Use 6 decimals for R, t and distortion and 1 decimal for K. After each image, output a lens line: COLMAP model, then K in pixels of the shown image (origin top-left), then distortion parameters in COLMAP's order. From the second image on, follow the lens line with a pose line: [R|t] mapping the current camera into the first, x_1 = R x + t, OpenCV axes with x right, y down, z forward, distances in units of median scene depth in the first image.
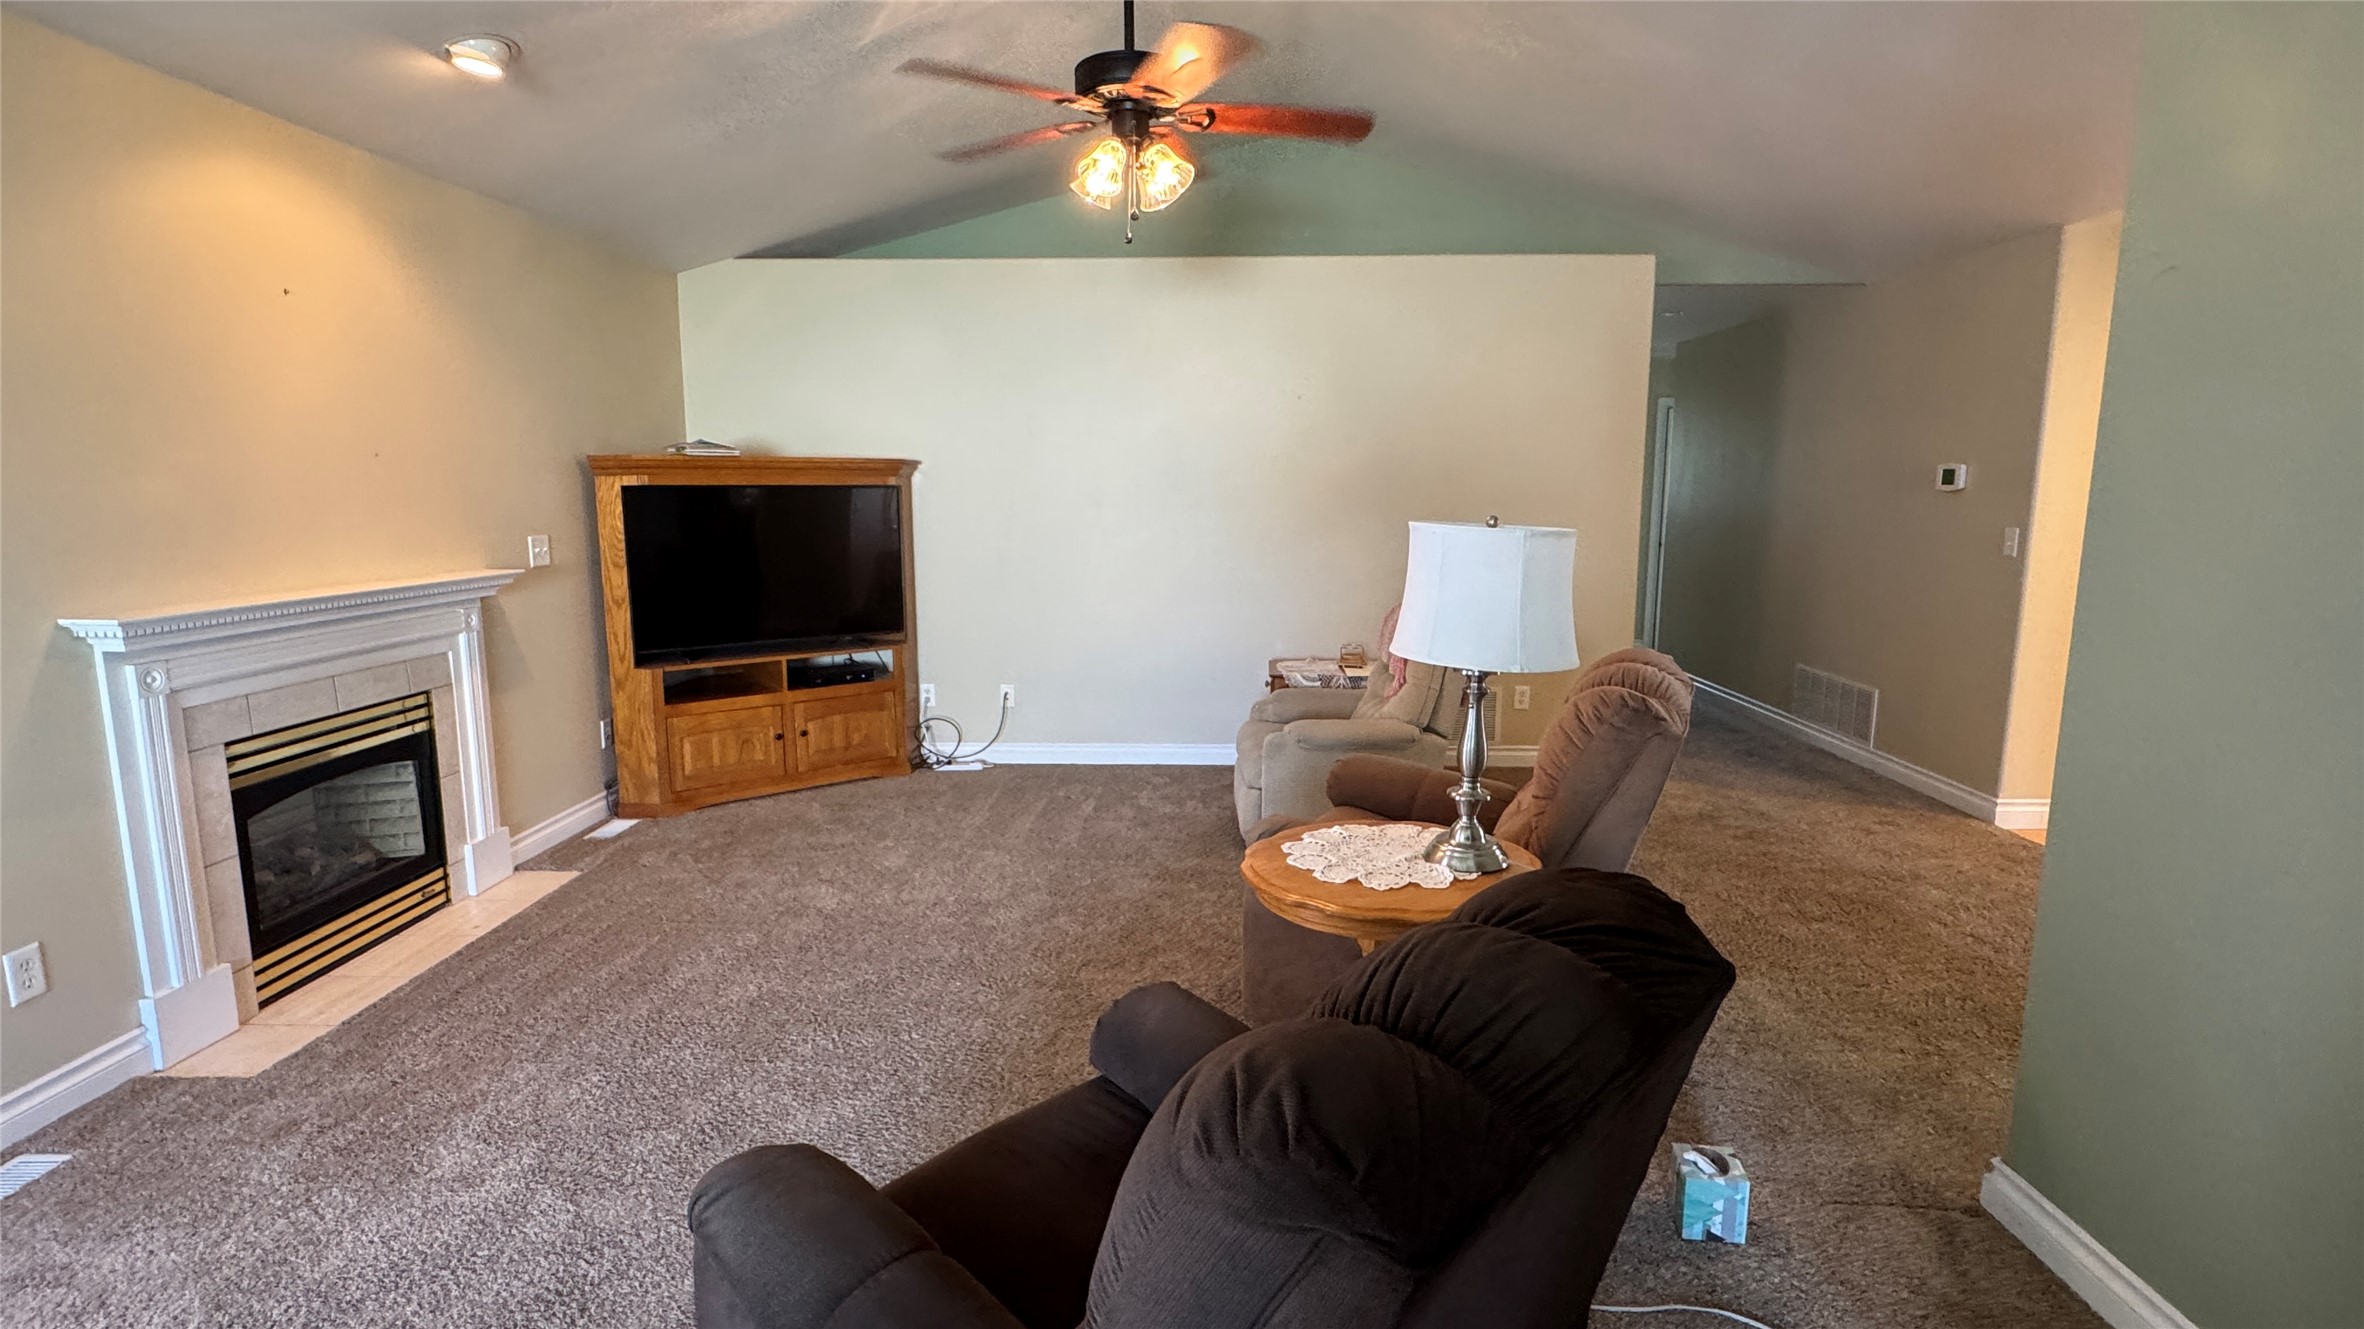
lens RADIAL K [[1158.3, 0, 1180.6], [0, 1158.3, 666.3], [0, 0, 1]] dist [0.001562, 0.000103]
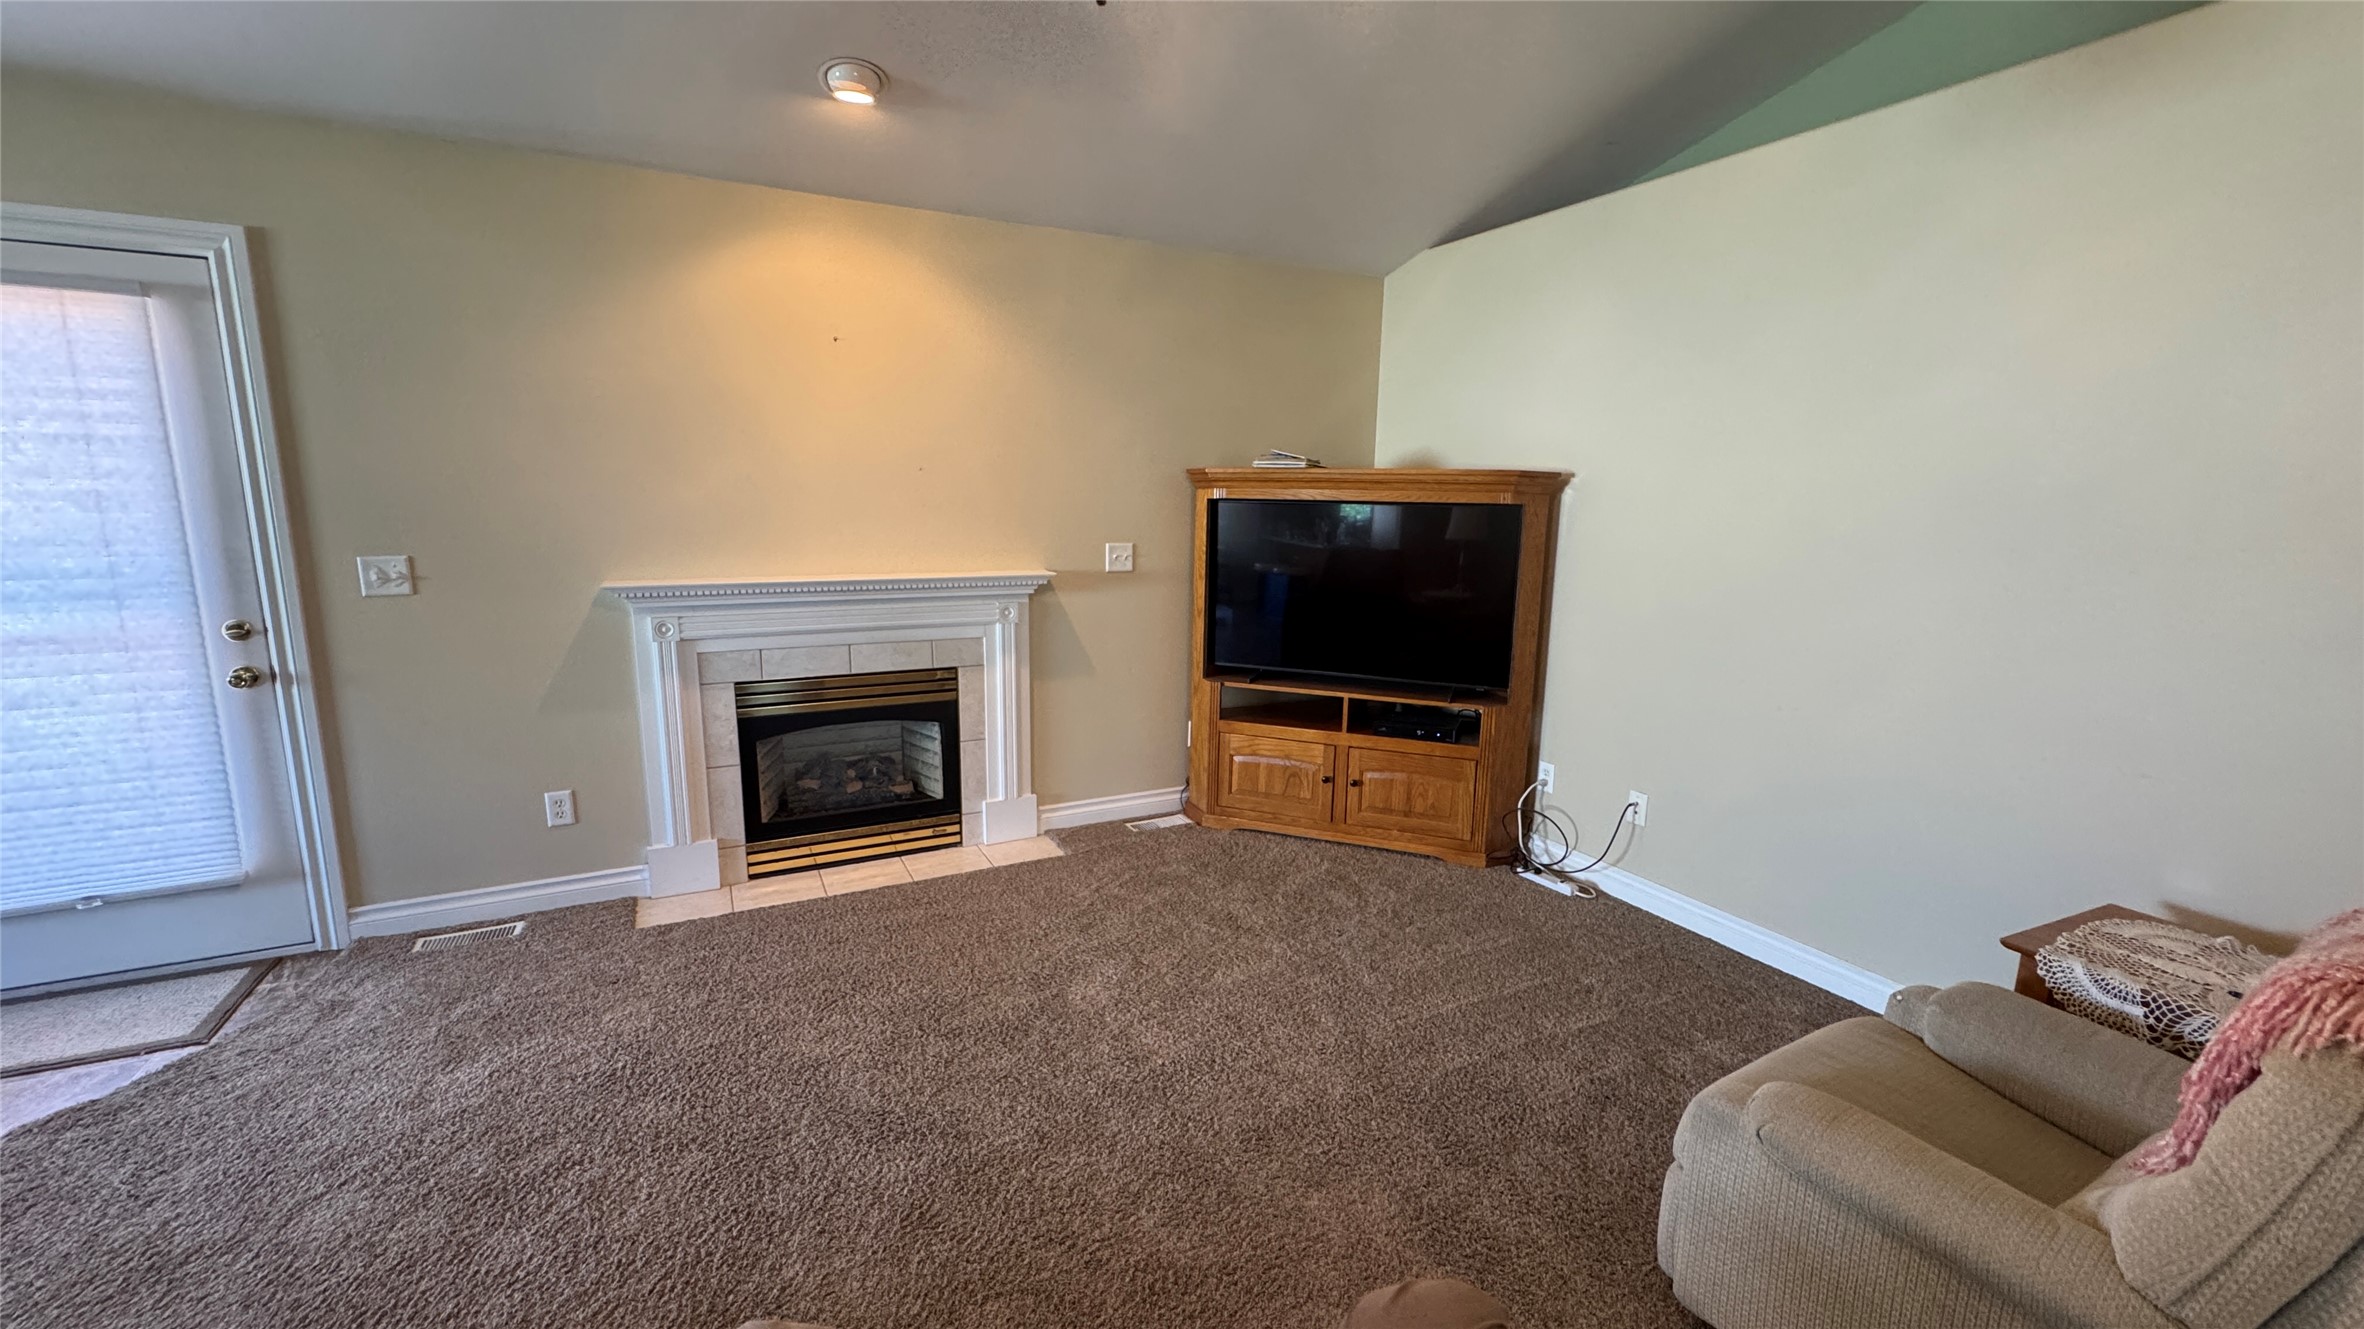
lens RADIAL K [[952.7, 0, 1183.1], [0, 952.7, 656.7], [0, 0, 1]] dist [0.002562, -0.001419]
pose [[0.482318, 0.160501, -0.861167, 0.284020], [-0.152685, 0.983427, 0.097773, -0.112711], [0.862587, 0.084329, 0.498831, 0.661834]]
